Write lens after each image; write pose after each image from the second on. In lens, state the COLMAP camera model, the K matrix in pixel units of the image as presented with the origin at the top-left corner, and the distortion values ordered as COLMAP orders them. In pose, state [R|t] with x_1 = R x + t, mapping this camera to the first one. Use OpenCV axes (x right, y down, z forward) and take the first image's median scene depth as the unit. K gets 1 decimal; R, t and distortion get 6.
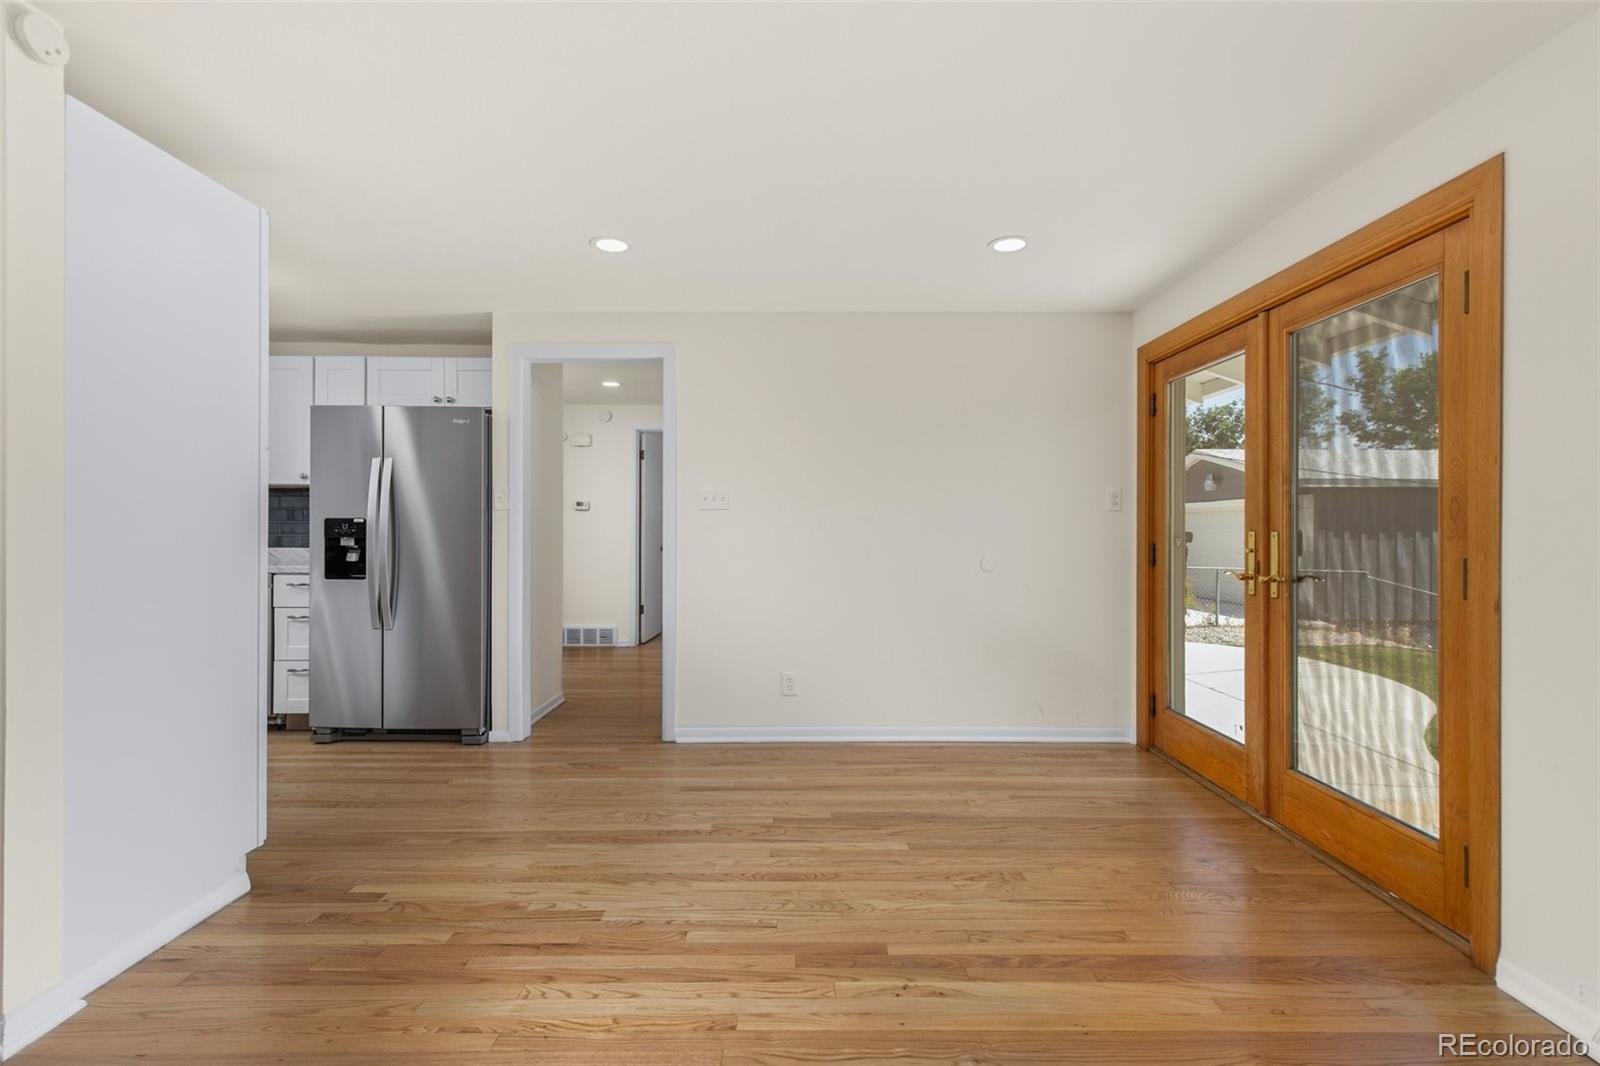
lens RADIAL K [[722.3, 0, 805.0], [0, 722.3, 528.2], [0, 0, 1]] dist [0.003863, 0.001209]
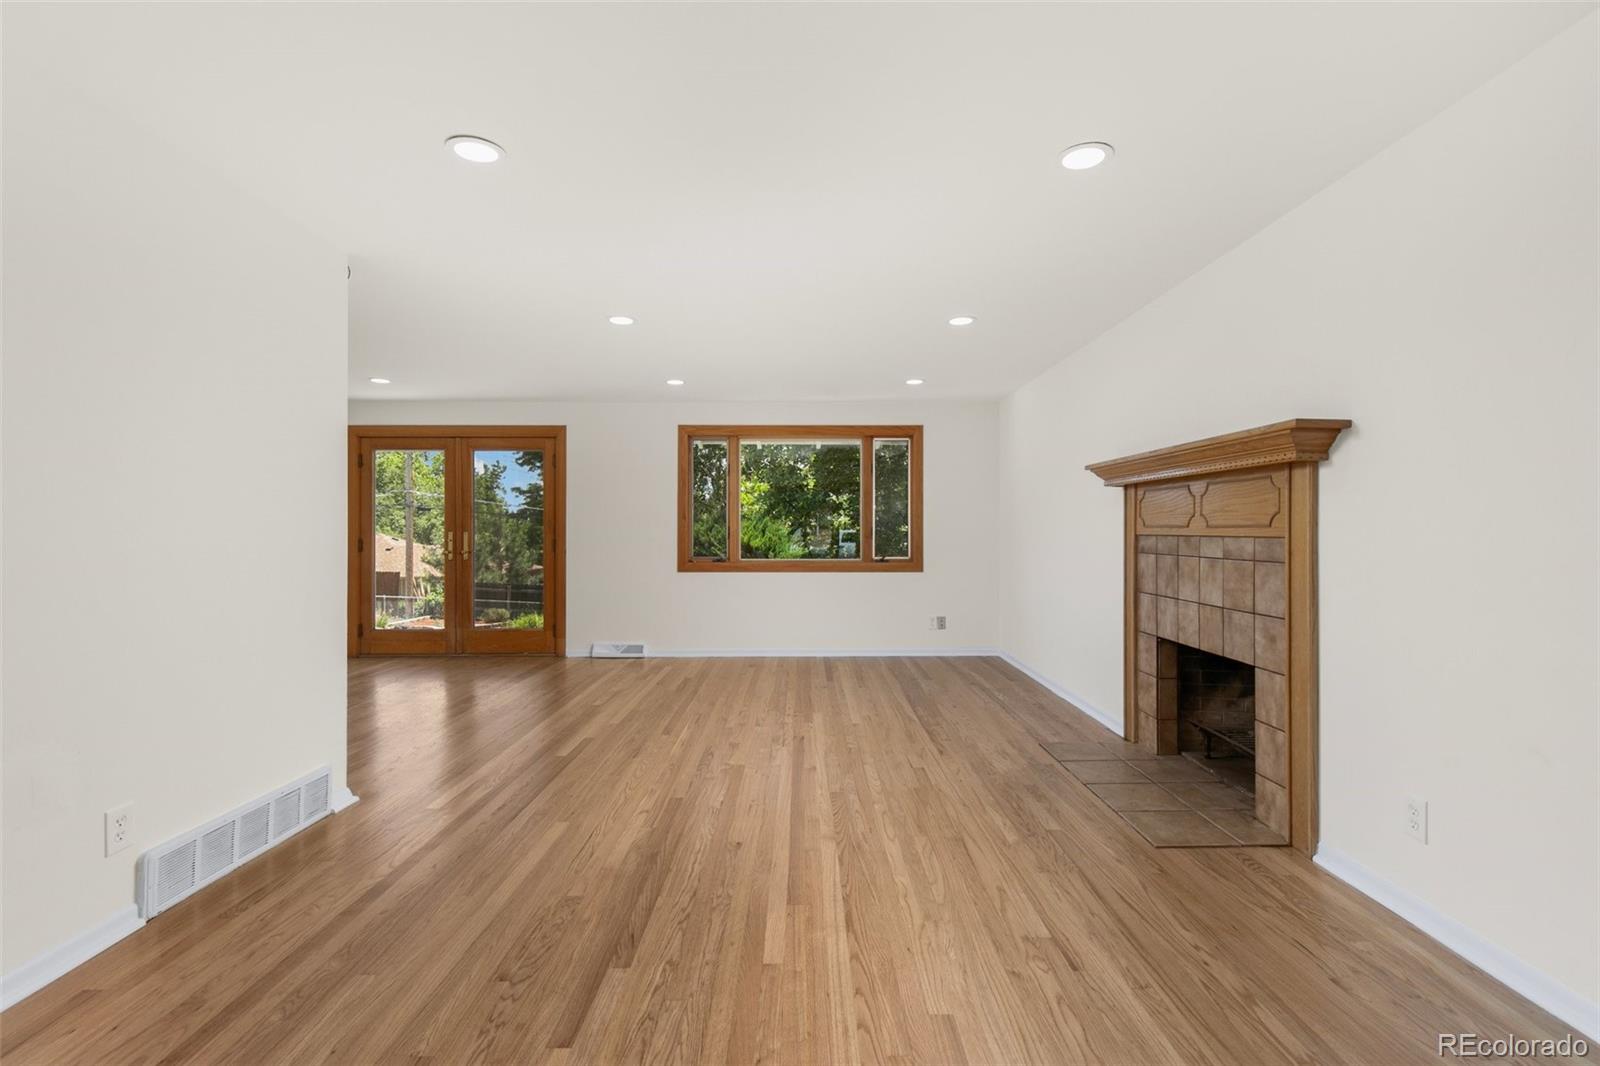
lens RADIAL K [[722.3, 0, 794.6], [0, 722.3, 531.0], [0, 0, 1]] dist [0.003863, 0.001209]
pose [[0.020191, -0.004112, 0.999788, -2.169941], [-0.001208, 0.999991, 0.004137, -0.011532], [-0.999795, -0.001292, 0.020186, -0.165092]]
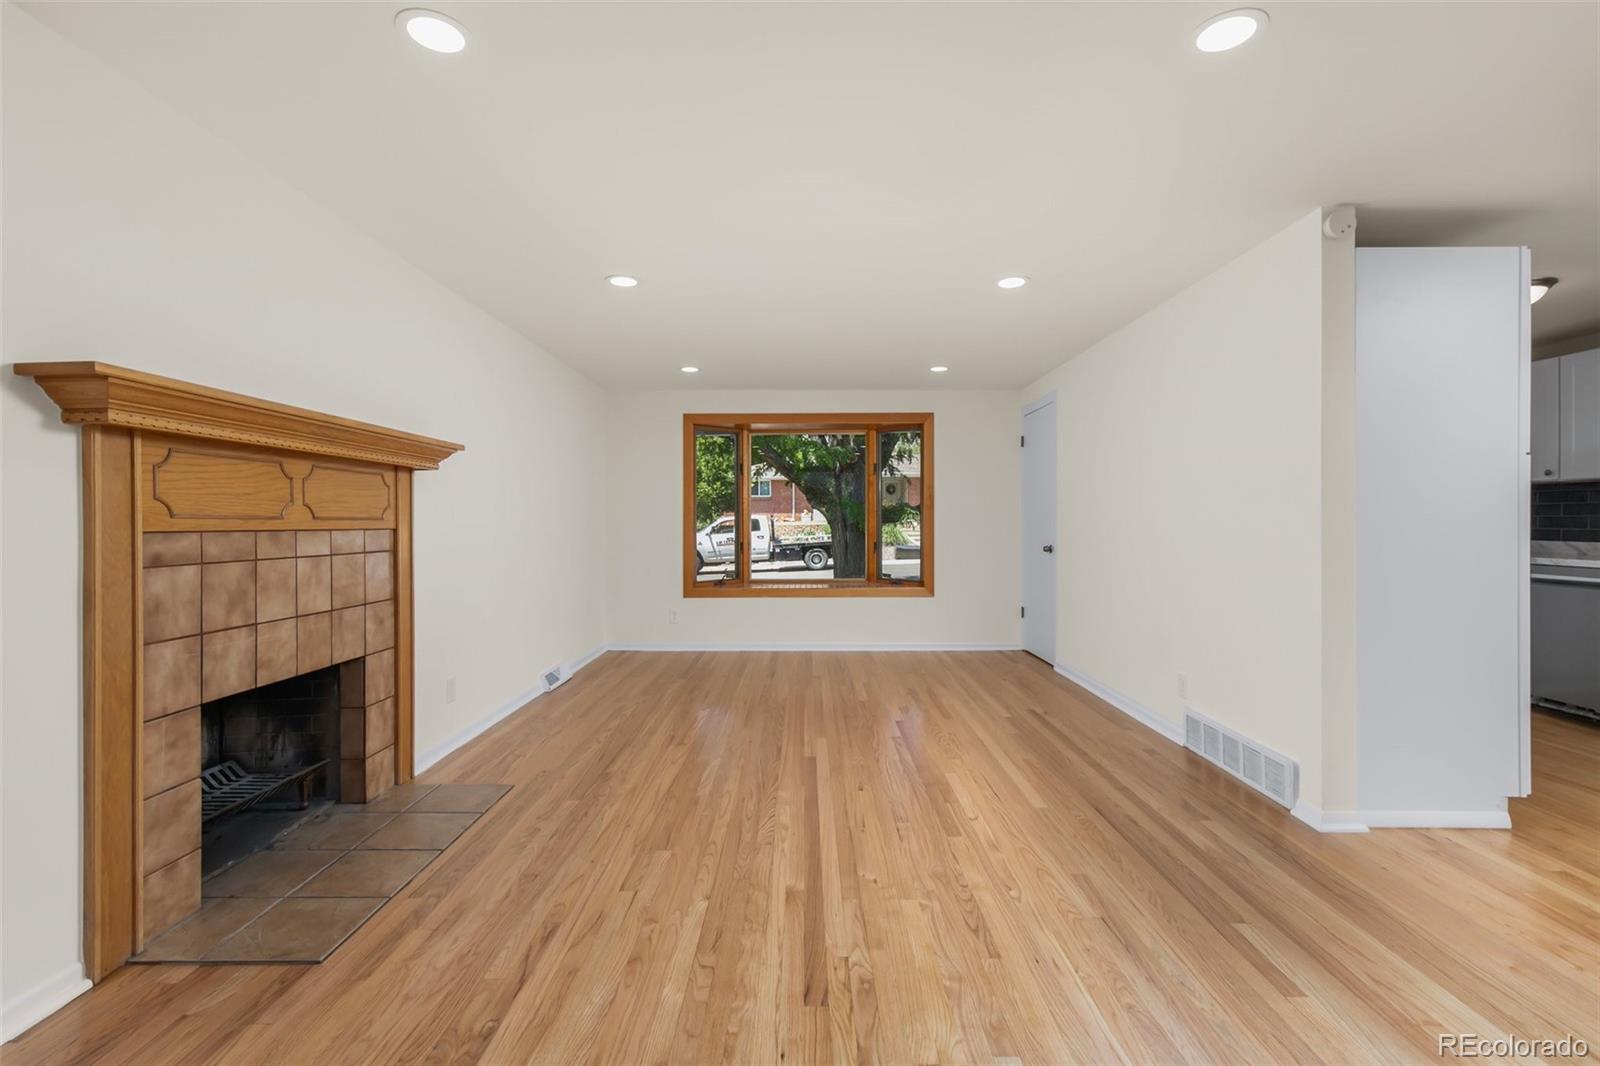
lens RADIAL K [[722.3, 0, 803.2], [0, 722.3, 524.4], [0, 0, 1]] dist [0.003863, 0.001209]
pose [[-0.010694, -0.000873, -0.999942, 0.444988], [0.003894, 0.999992, -0.000915, -0.001251], [0.999935, -0.003904, -0.010690, -0.144390]]
